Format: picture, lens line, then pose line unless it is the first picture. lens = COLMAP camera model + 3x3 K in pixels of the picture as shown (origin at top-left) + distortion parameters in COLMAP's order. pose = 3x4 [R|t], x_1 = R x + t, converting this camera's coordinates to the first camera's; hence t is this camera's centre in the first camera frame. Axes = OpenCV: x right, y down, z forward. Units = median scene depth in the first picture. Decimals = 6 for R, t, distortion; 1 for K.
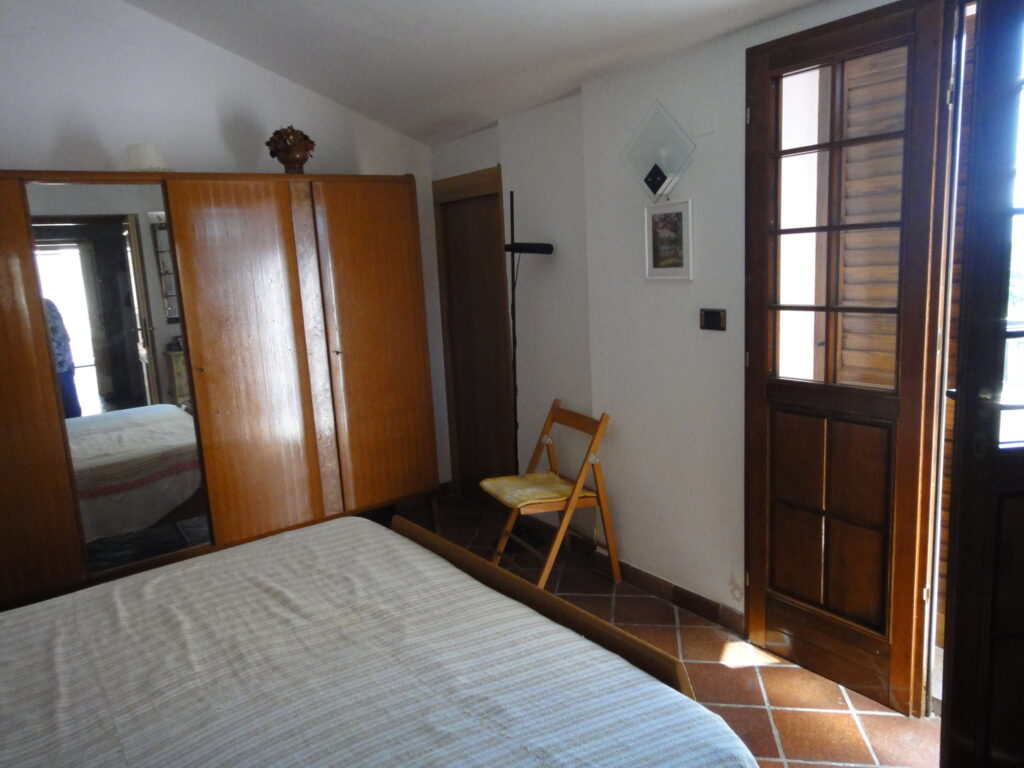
lens RADIAL K [[728.7, 0, 509.5], [0, 728.7, 385.3], [0, 0, 1]] dist [-0.007661, 0.001343]
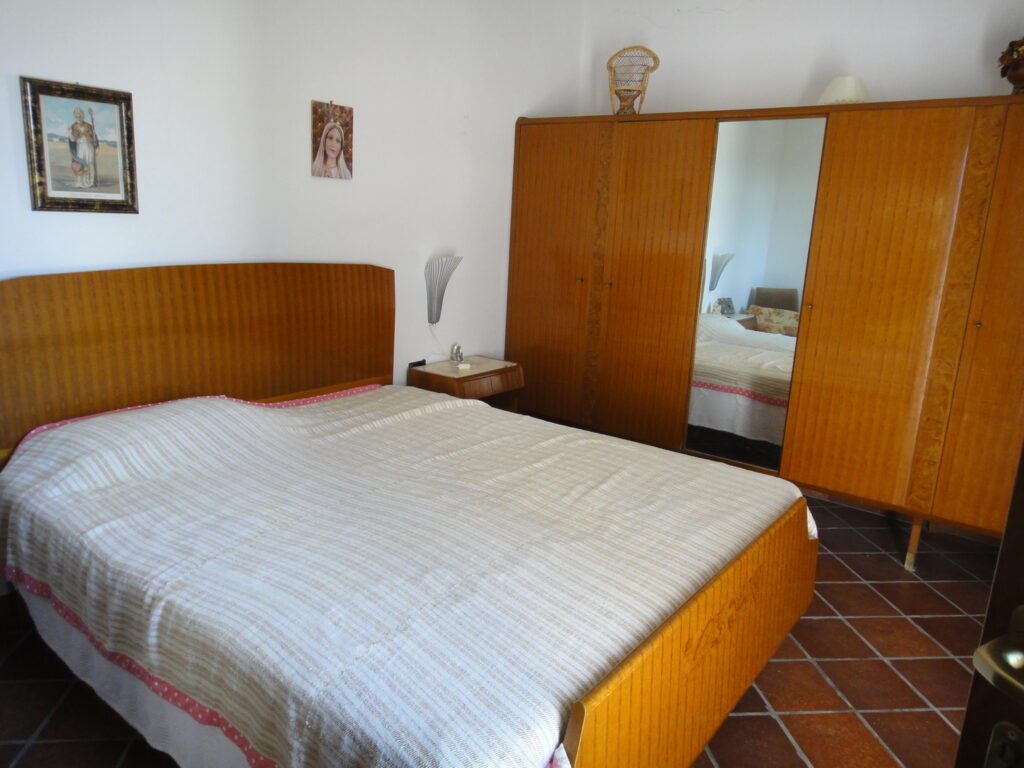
lens RADIAL K [[728.7, 0, 509.4], [0, 728.7, 382.7], [0, 0, 1]] dist [-0.007661, 0.001343]
pose [[0.270283, 0.296904, -0.915857, 0.683061], [-0.224425, 0.944487, 0.239954, -0.109876], [0.936259, 0.140686, 0.321912, 0.492912]]
